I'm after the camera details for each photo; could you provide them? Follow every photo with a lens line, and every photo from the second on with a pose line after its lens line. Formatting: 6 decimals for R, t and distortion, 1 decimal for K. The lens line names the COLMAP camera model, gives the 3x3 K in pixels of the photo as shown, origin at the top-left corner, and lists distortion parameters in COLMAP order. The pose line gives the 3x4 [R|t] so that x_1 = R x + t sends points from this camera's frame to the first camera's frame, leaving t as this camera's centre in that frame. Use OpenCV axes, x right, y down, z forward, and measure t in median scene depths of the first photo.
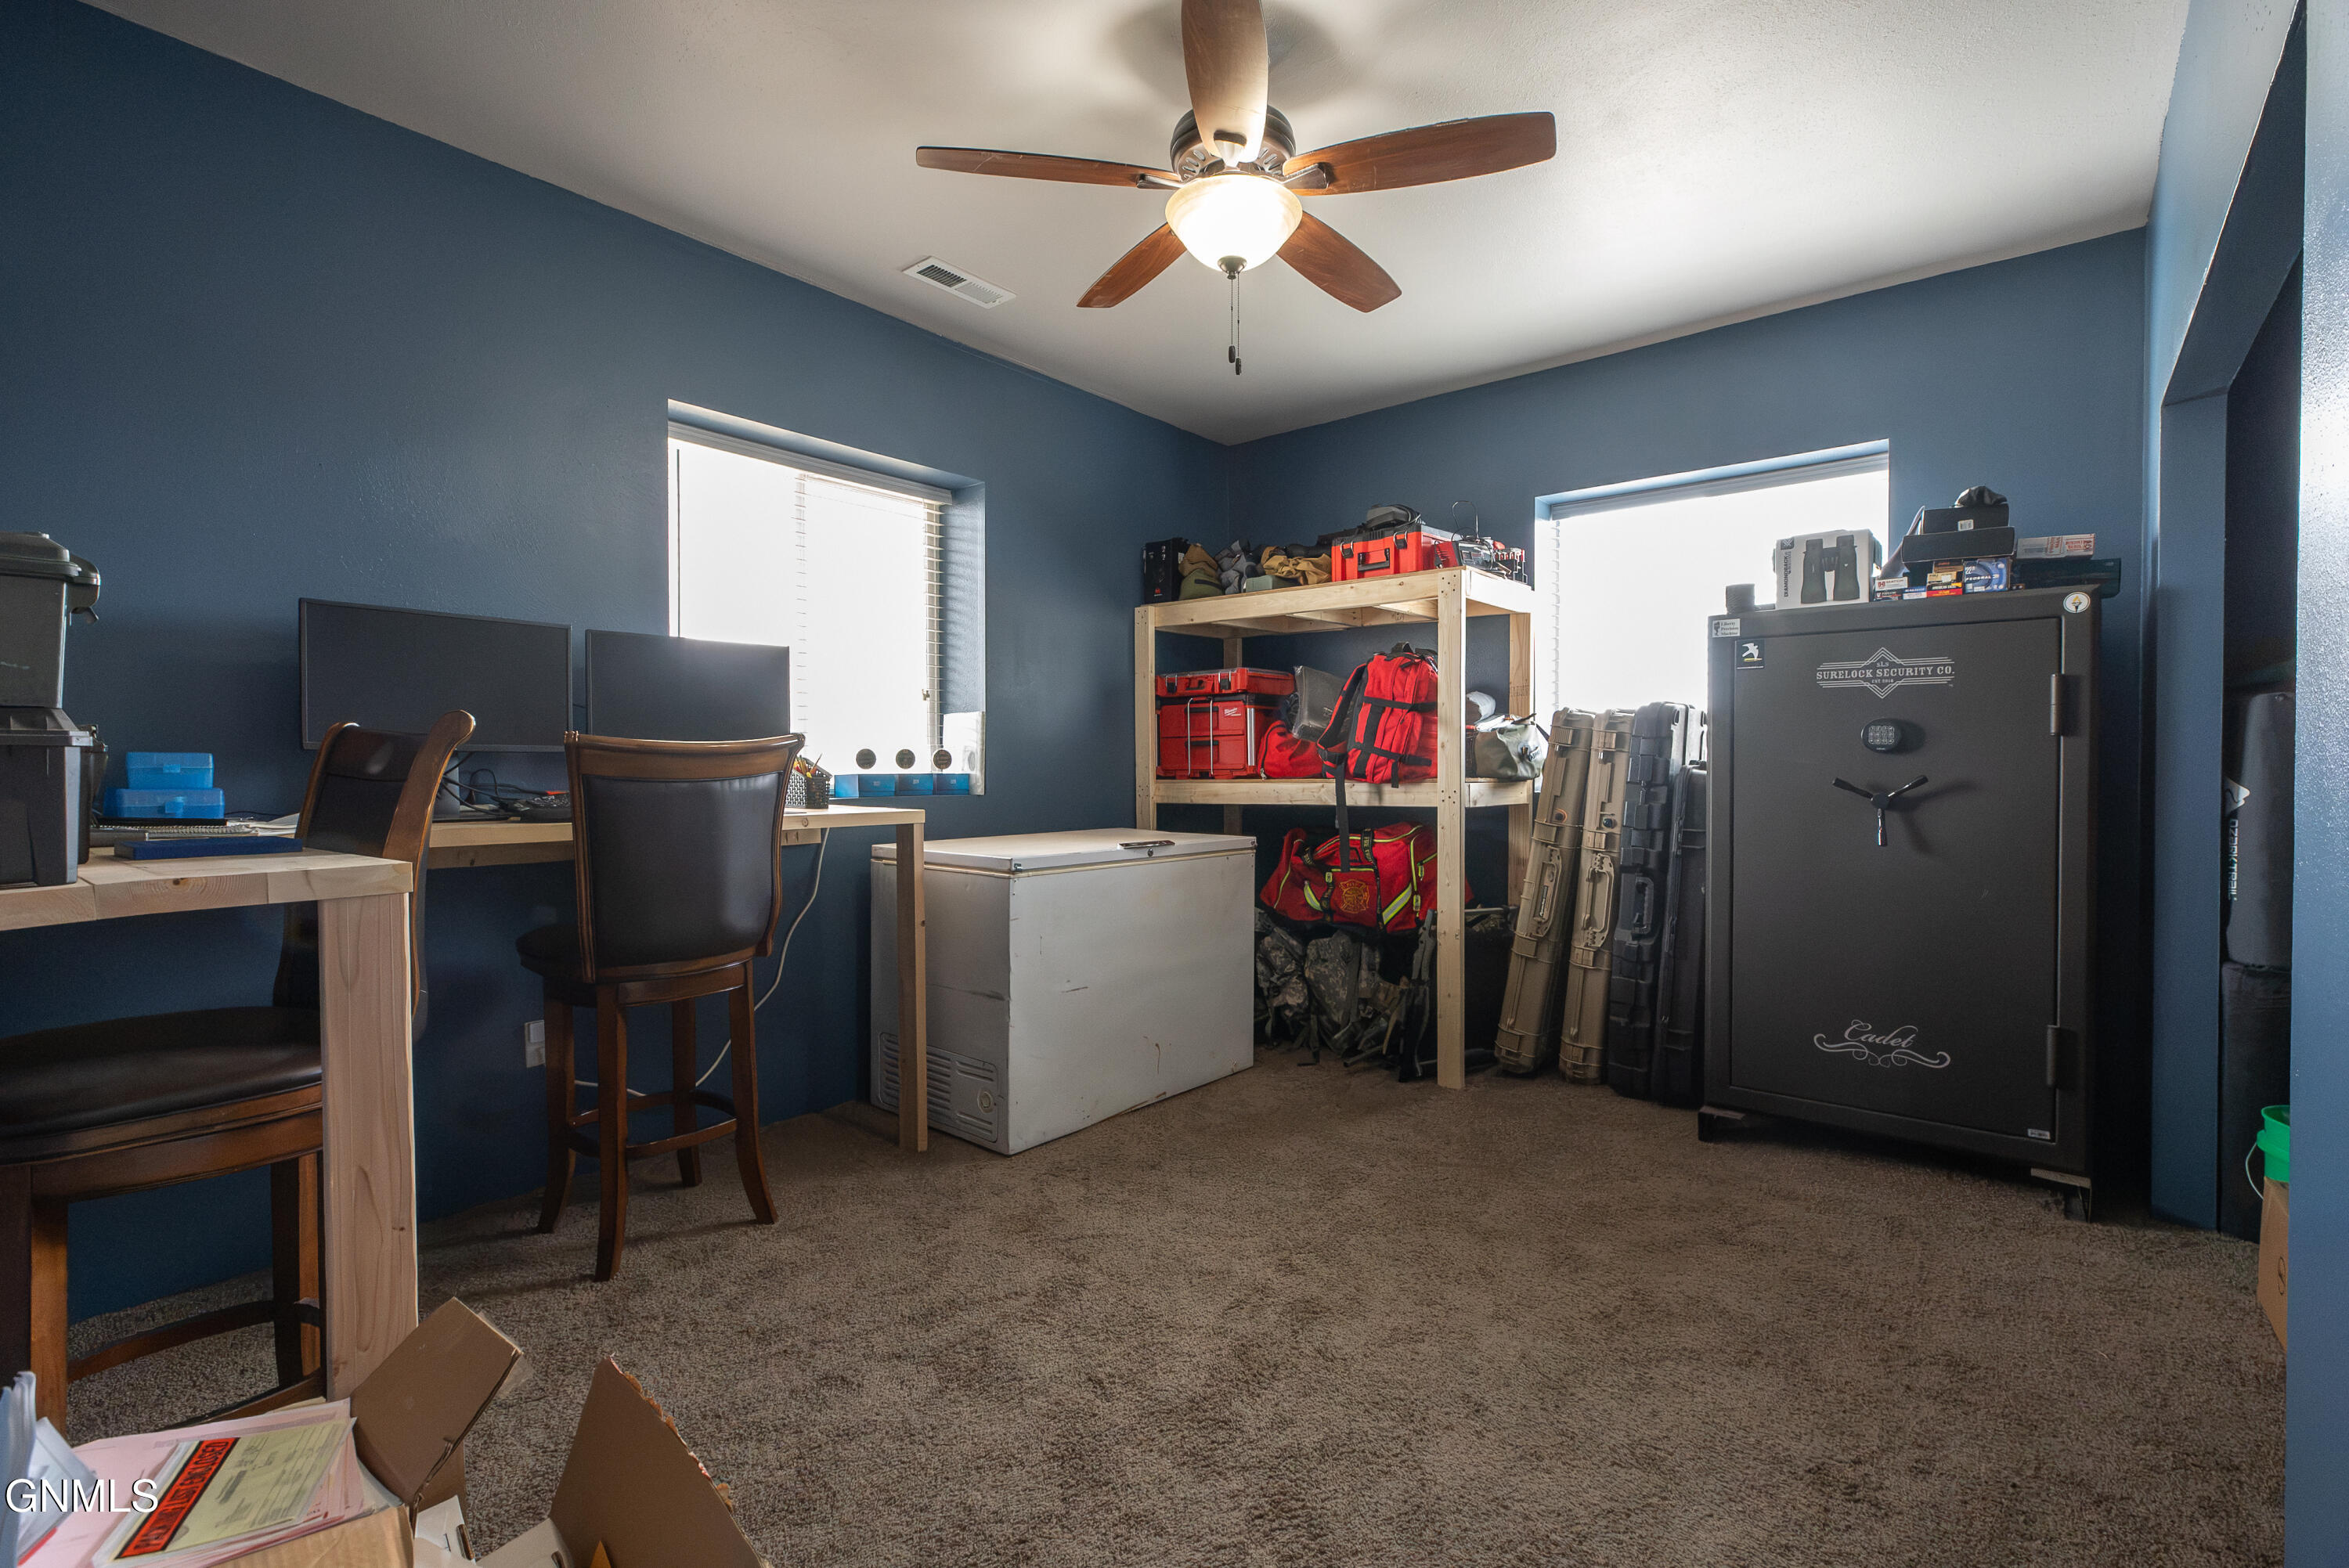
lens RADIAL K [[1057.0, 0, 1177.4], [0, 1057.0, 786.5], [0, 0, 1]] dist [0.004267, 0.000992]
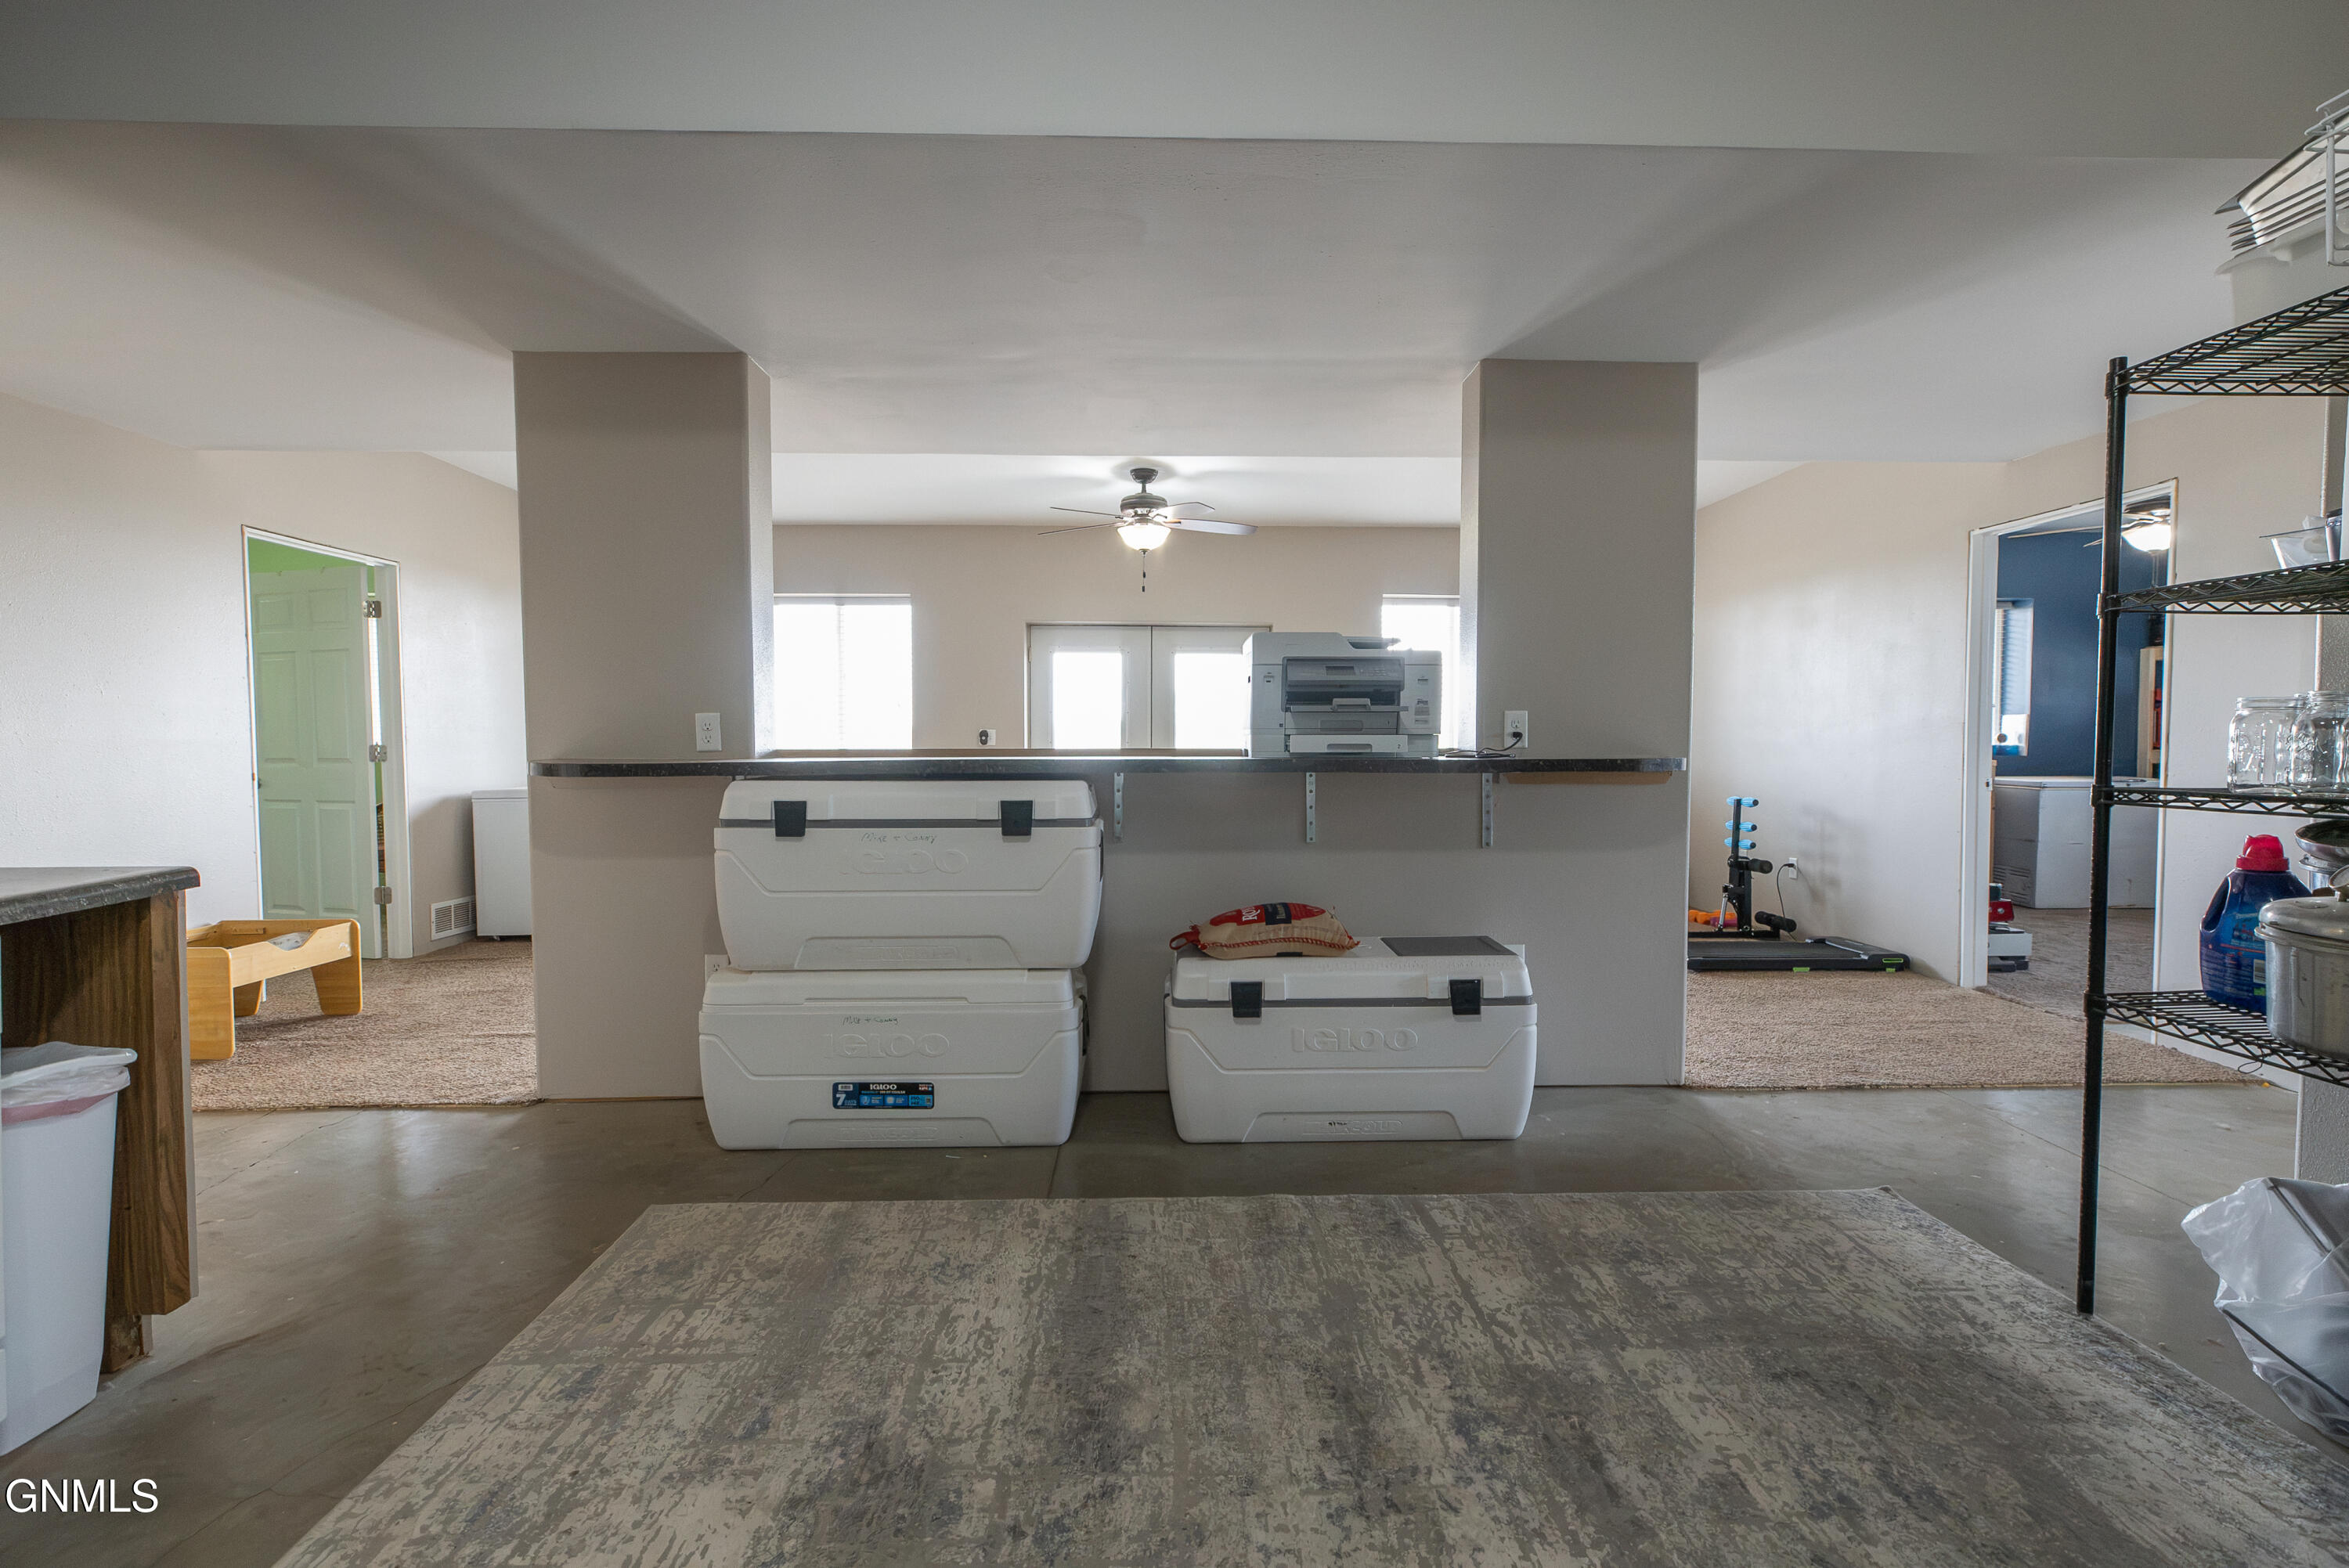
lens RADIAL K [[1057.0, 0, 1177.1], [0, 1057.0, 781.0], [0, 0, 1]] dist [0.004267, 0.000992]
pose [[0.662595, 0.035278, -0.748146, 0.274020], [-0.010327, 0.999225, 0.037971, -0.004003], [0.748906, -0.017433, 0.662446, -1.644731]]
